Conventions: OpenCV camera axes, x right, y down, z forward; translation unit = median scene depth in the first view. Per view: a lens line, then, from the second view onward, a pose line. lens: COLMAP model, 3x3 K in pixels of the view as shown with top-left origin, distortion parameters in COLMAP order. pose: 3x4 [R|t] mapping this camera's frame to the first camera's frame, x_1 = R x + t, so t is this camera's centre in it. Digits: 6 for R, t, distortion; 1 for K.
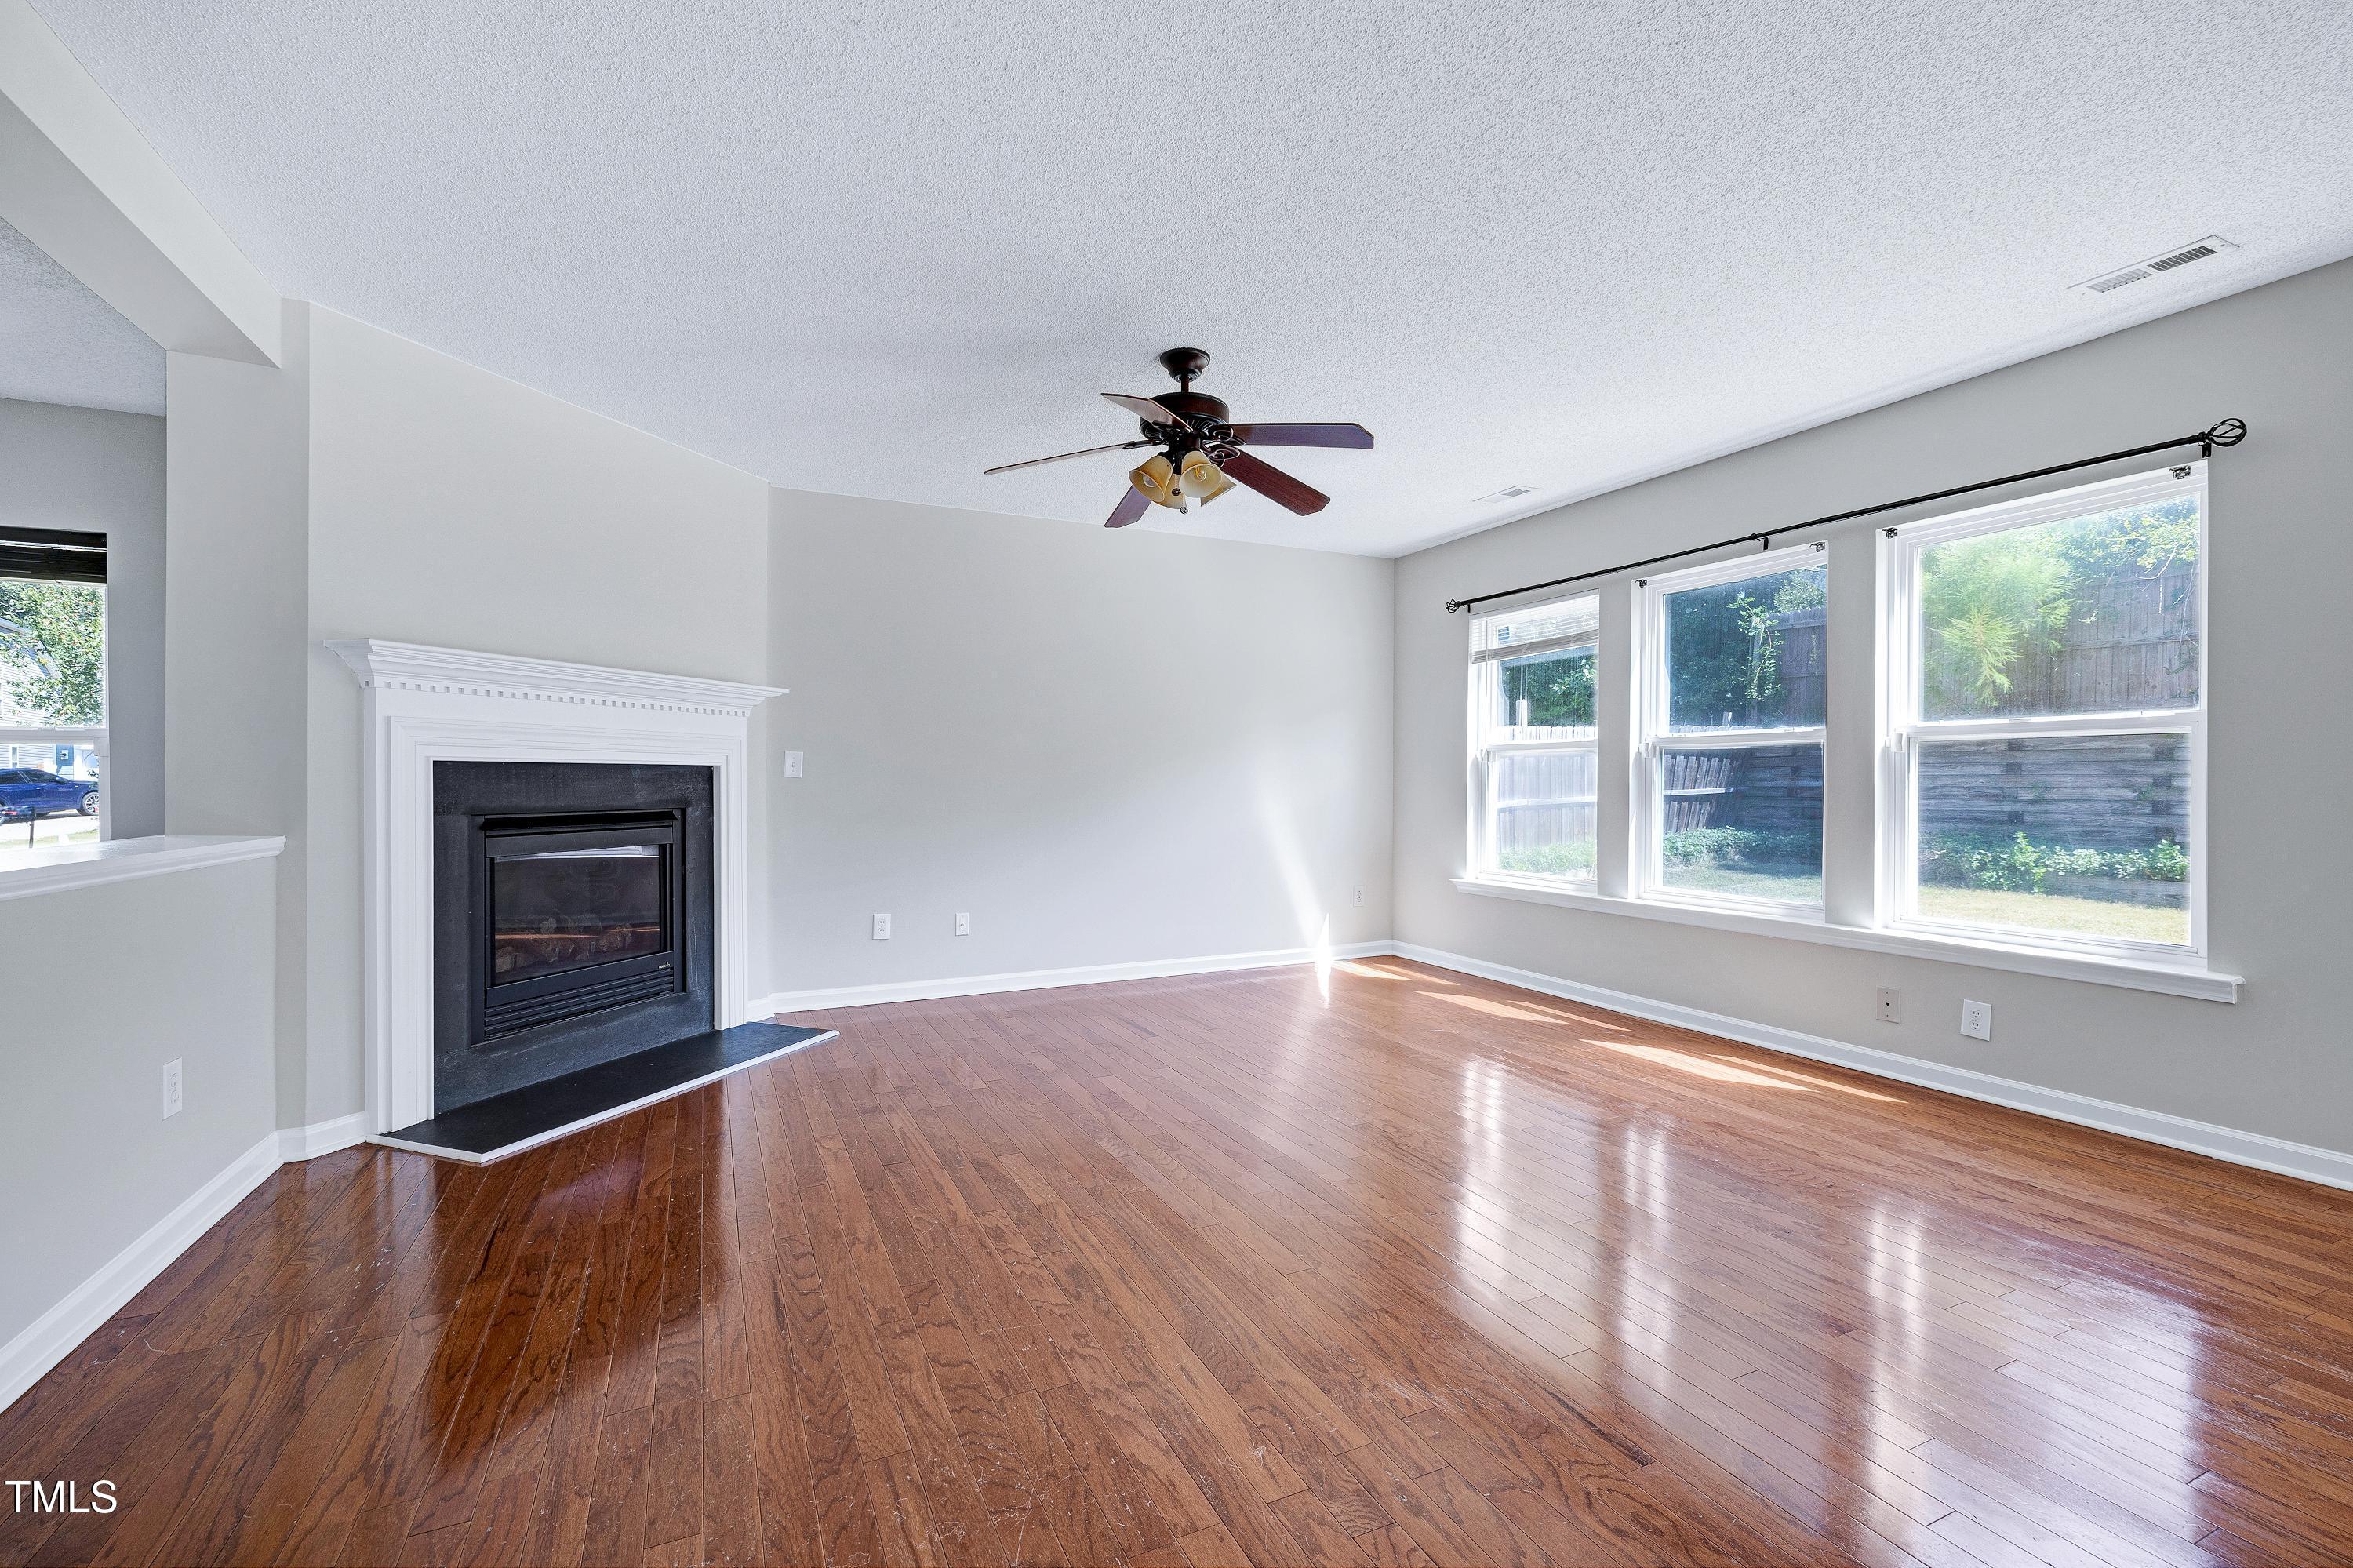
lens RADIAL K [[1019.2, 0, 1127.0], [0, 1019.2, 778.3], [0, 0, 1]] dist [0.004651, 0.000073]
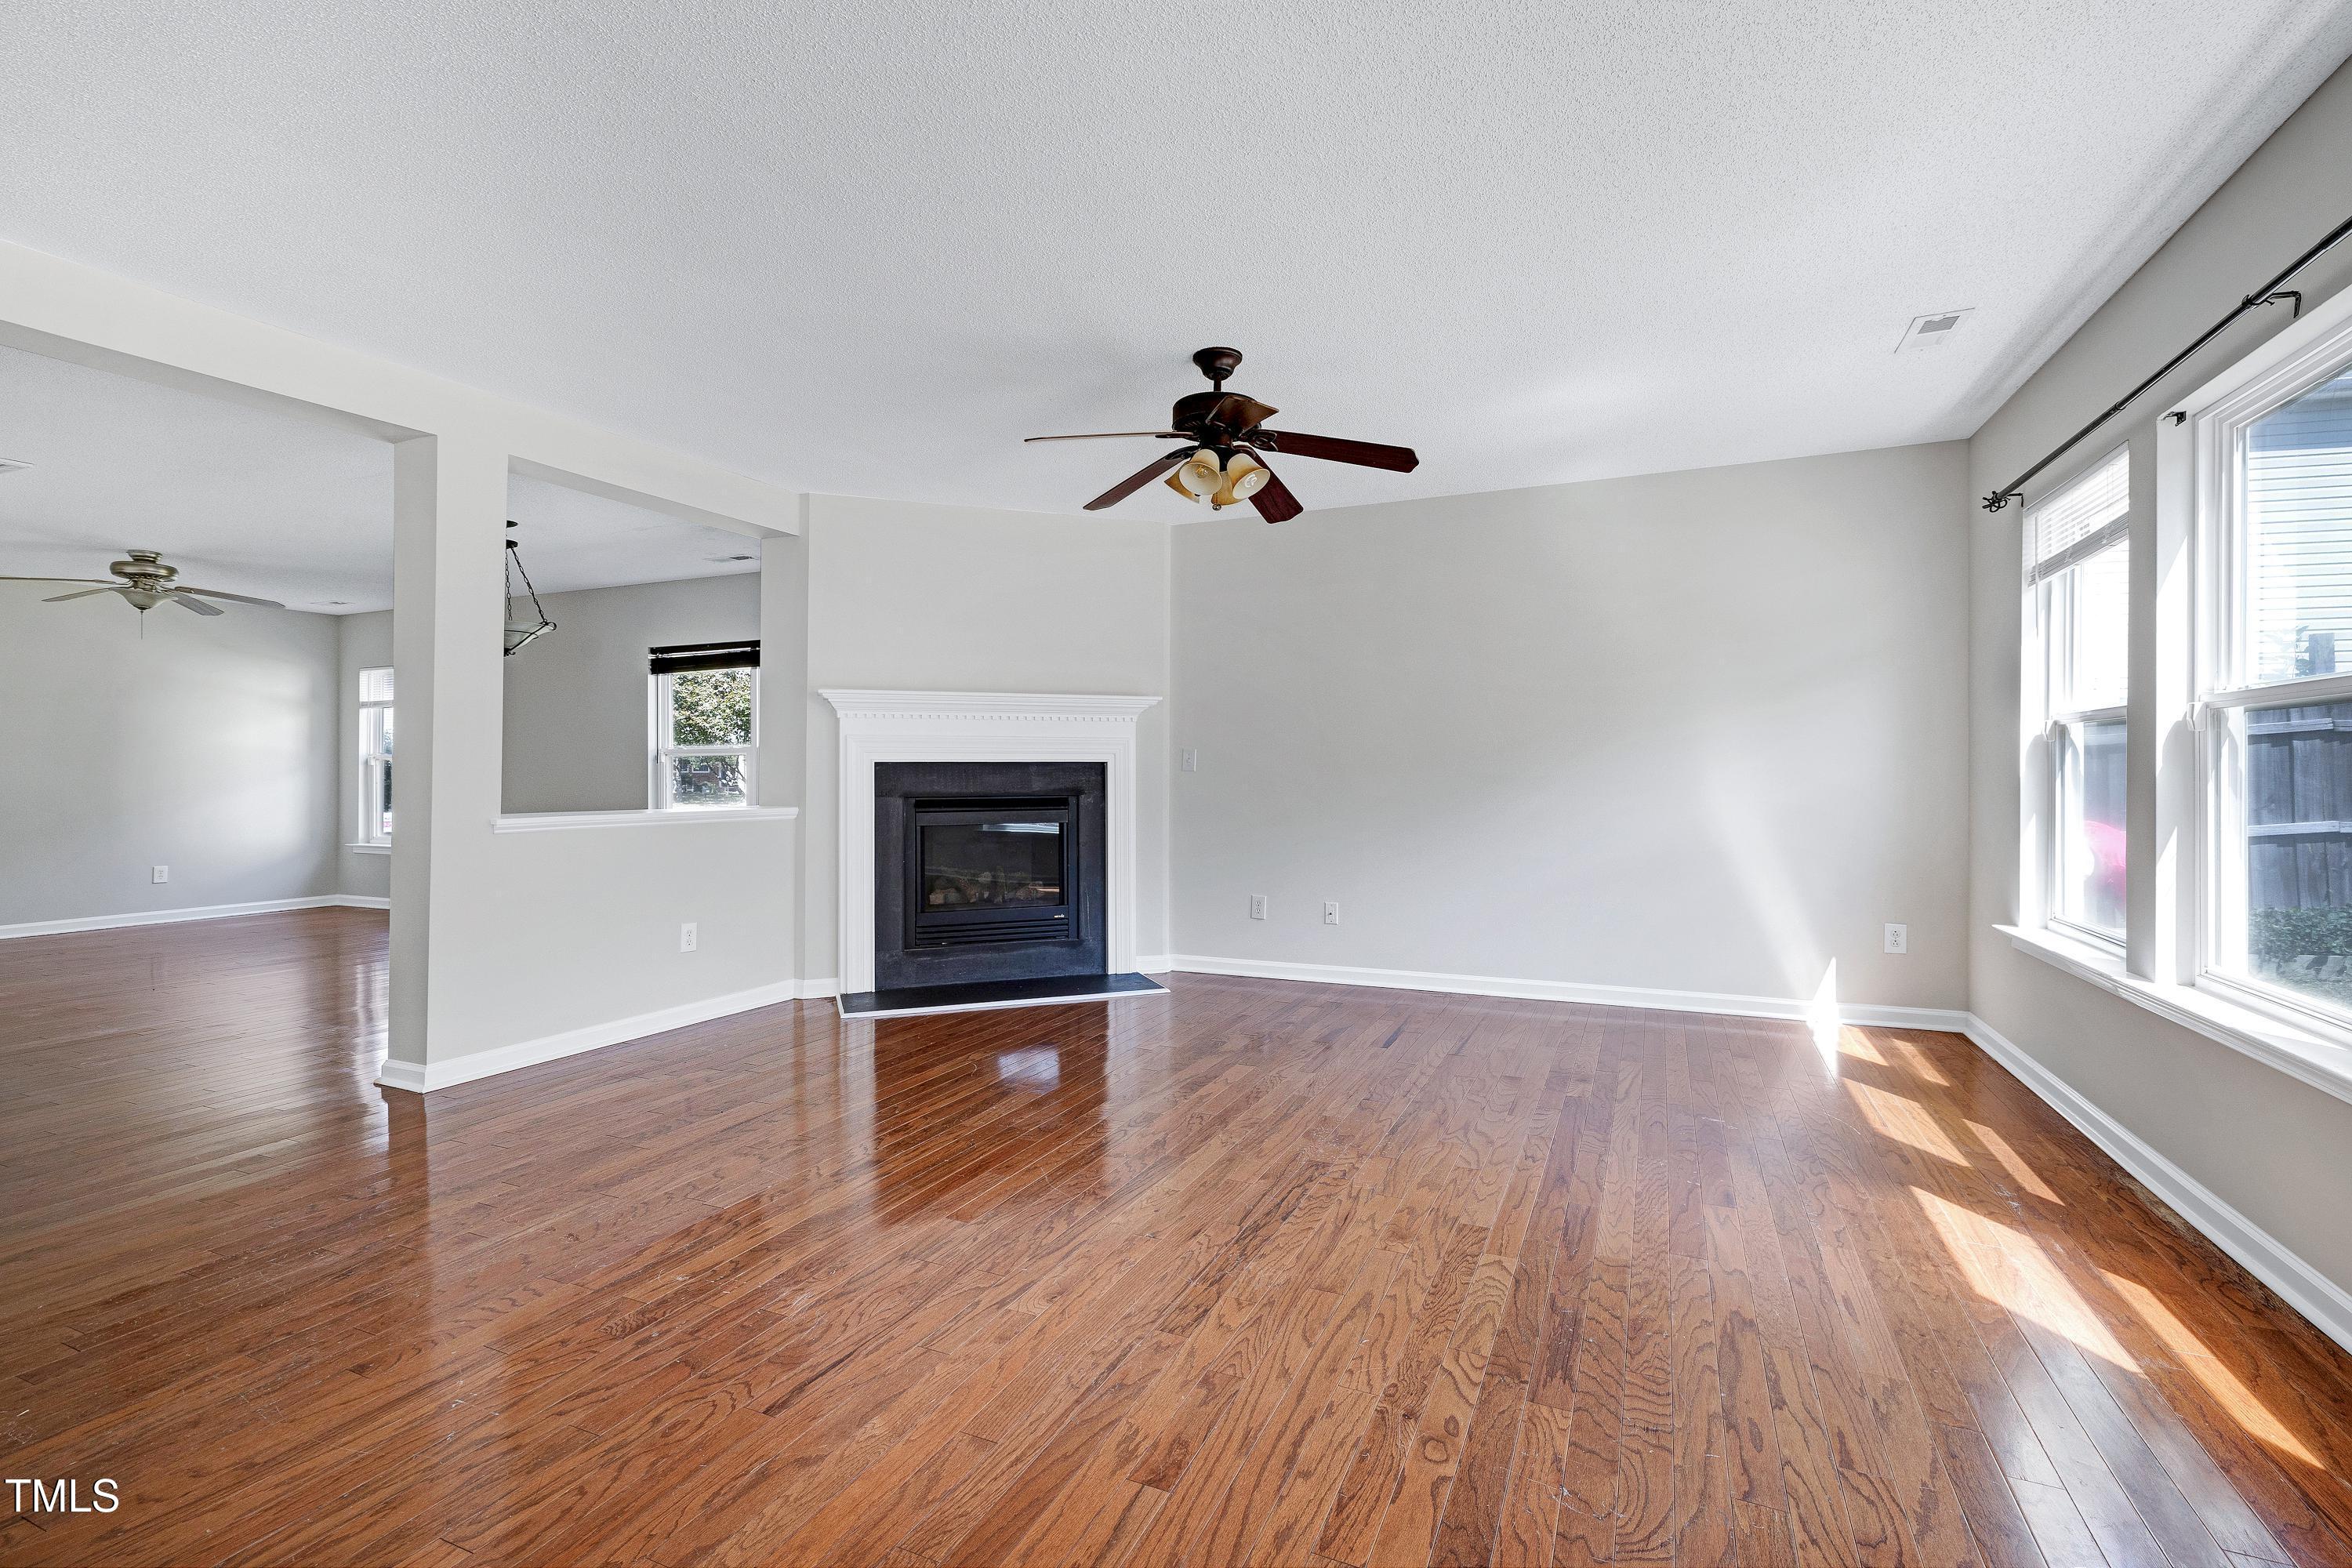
lens RADIAL K [[1018.7, 0, 1145.0], [0, 1018.7, 767.4], [0, 0, 1]] dist [0.004651, 0.000073]
pose [[0.655924, -0.005611, -0.754806, 0.704613], [0.003941, 0.999984, -0.004009, -0.001136], [0.754817, -0.000345, 0.655935, 0.265974]]
